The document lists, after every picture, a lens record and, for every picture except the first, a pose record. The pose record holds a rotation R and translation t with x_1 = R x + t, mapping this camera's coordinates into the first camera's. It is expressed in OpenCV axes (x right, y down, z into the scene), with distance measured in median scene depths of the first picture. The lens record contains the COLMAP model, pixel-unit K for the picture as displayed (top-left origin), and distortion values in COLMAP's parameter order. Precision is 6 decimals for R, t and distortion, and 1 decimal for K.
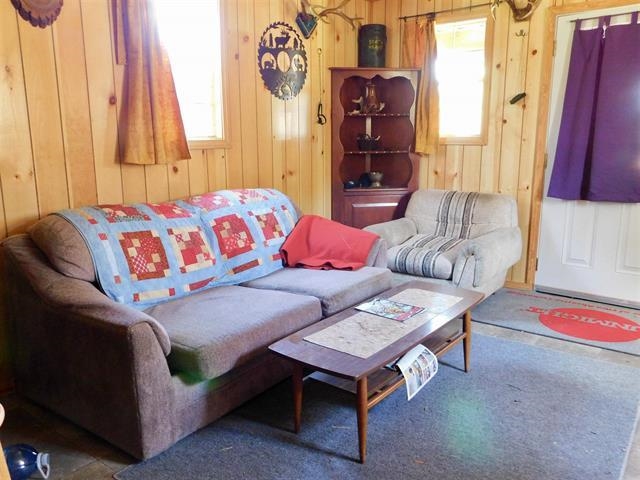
lens RADIAL K [[523.8, 0, 323.2], [0, 523.8, 240.3], [0, 0, 1]] dist [0.007636, 0.018518]
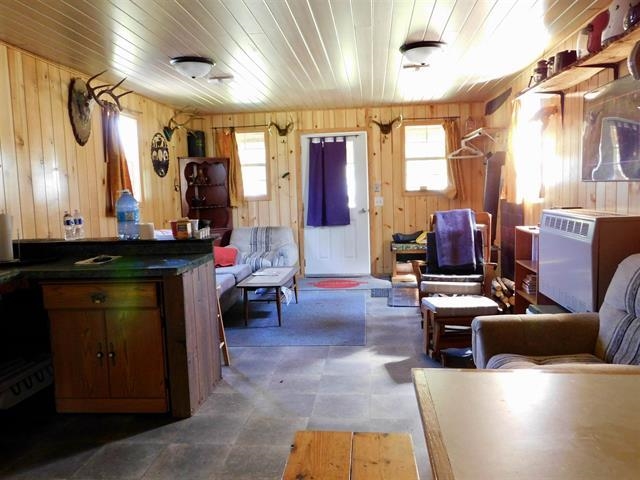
lens RADIAL K [[523.8, 0, 319.5], [0, 523.8, 240.6], [0, 0, 1]] dist [0.007636, 0.018518]
pose [[0.855626, -0.074433, 0.512214, -0.500885], [0.131805, 0.988315, -0.076555, 0.119711], [-0.500531, 0.133015, 0.855439, -0.627653]]
